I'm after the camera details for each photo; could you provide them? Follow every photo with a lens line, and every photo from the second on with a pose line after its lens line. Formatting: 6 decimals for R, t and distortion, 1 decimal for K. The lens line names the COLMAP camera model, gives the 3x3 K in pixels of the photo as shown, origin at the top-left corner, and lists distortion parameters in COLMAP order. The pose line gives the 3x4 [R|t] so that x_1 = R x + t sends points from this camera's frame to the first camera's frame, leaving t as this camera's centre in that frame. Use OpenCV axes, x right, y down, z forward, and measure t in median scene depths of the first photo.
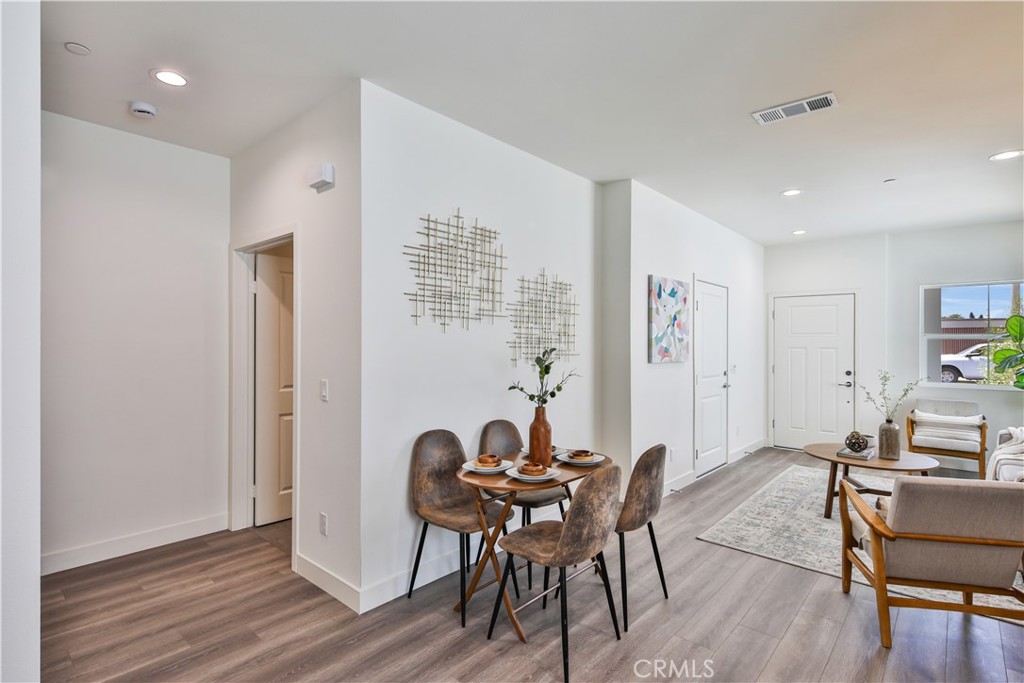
lens RADIAL K [[504.7, 0, 509.3], [0, 504.7, 344.2], [0, 0, 1]] dist [-0.000975, -0.000601]
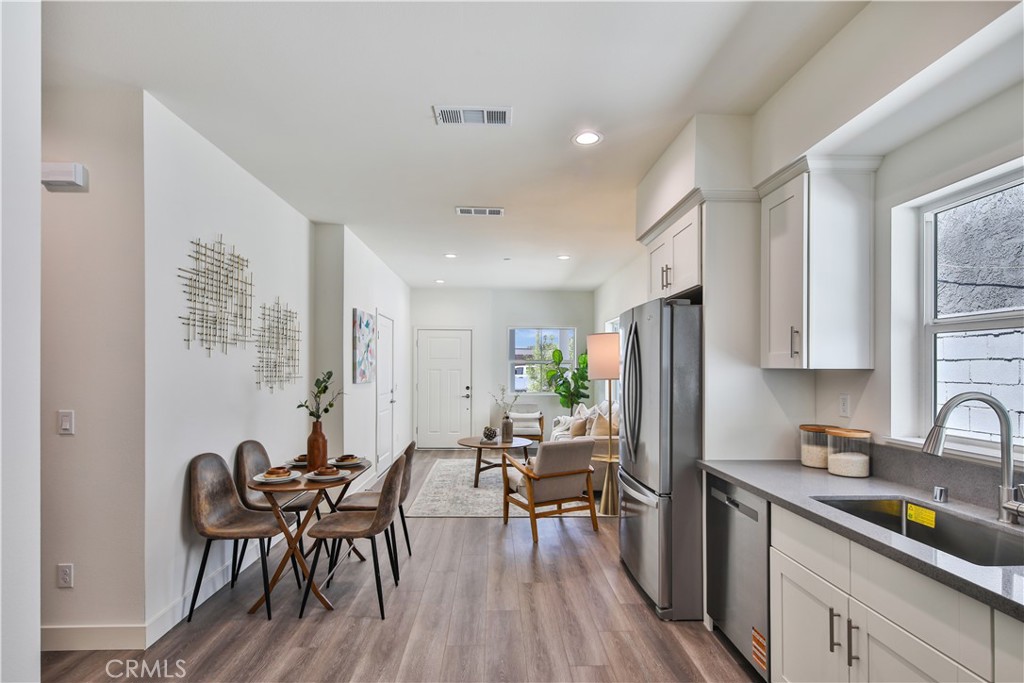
lens RADIAL K [[503.3, 0, 509.6], [0, 503.3, 376.5], [0, 0, 1]] dist [-0.001737, -0.000648]
pose [[0.725775, -0.015031, 0.687768, -0.361384], [0.001076, 0.999785, 0.020714, -0.003666], [-0.687931, -0.014293, 0.725635, -0.135907]]
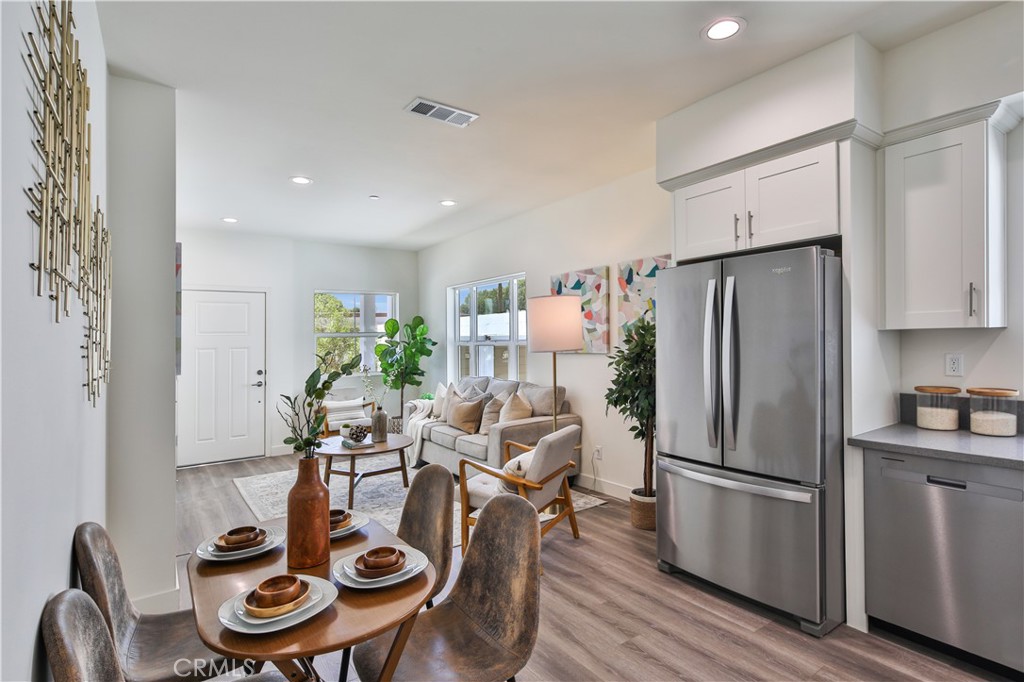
lens RADIAL K [[504.7, 0, 509.3], [0, 504.7, 343.7], [0, 0, 1]] dist [-0.000975, -0.000601]
pose [[0.220657, -0.018785, 0.975171, -0.368563], [0.024127, 0.999614, 0.013797, -0.003161], [-0.975053, 0.020484, 0.221025, 0.588107]]
